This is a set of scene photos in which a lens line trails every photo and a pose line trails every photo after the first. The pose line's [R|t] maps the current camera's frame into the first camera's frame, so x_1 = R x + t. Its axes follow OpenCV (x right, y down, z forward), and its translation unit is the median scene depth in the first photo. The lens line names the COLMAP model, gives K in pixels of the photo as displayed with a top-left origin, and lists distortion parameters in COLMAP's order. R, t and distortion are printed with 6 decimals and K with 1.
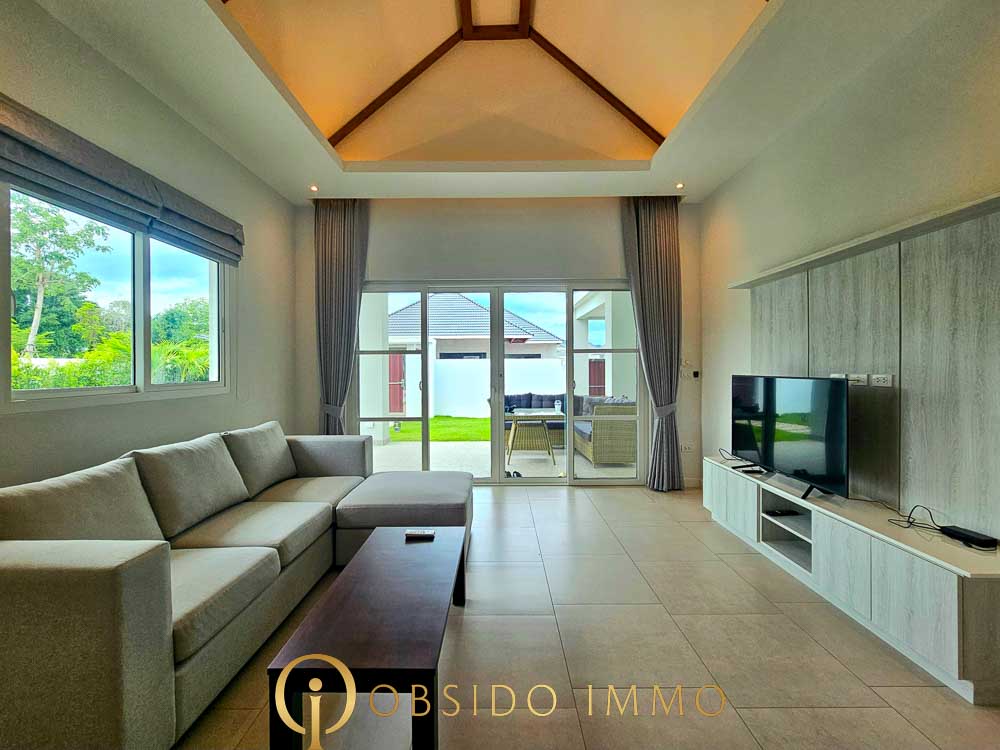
lens RADIAL K [[409.5, 0, 503.4], [0, 409.5, 368.9], [0, 0, 1]] dist [0.000402, -0.000166]
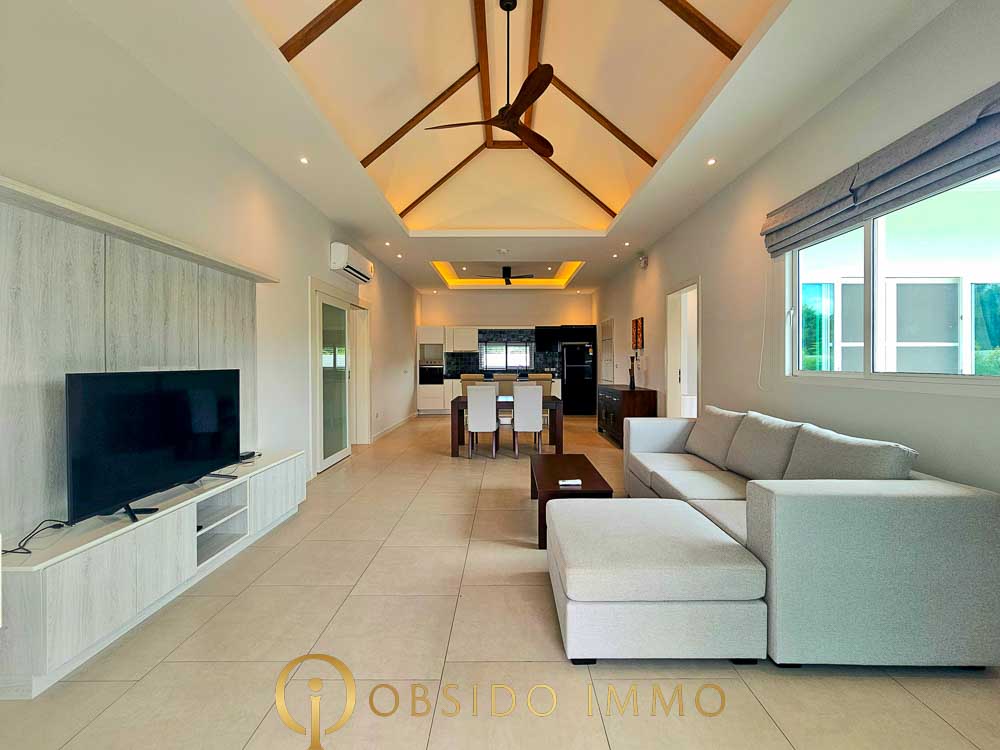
lens RADIAL K [[409.5, 0, 503.4], [0, 409.5, 368.9], [0, 0, 1]] dist [0.000402, -0.000166]
pose [[-0.999822, 0.006489, 0.017695, -0.009792], [0.006839, 0.999781, 0.019793, 0.001986], [-0.017562, 0.019910, -0.999648, 1.347560]]
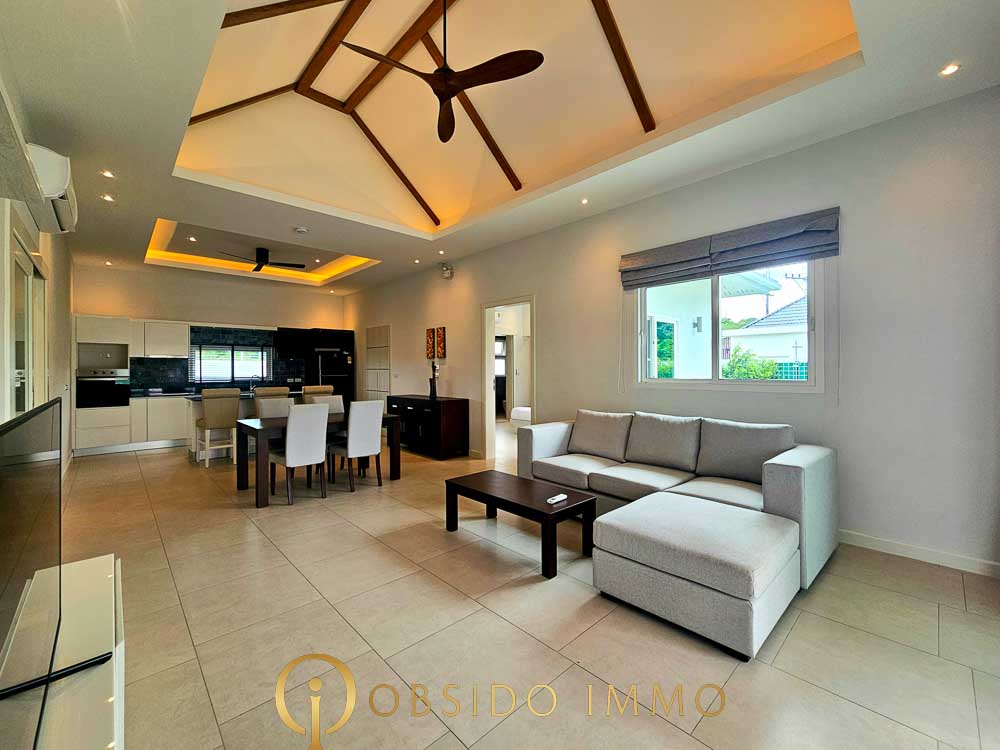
lens RADIAL K [[415.9, 0, 495.5], [0, 415.9, 370.5], [0, 0, 1]] dist [0.000563, 0.000017]
pose [[-0.740133, 0.006569, -0.672428, 0.466790], [0.003302, 0.999976, 0.006135, -0.003848], [0.672452, 0.002321, -0.740137, 1.054943]]
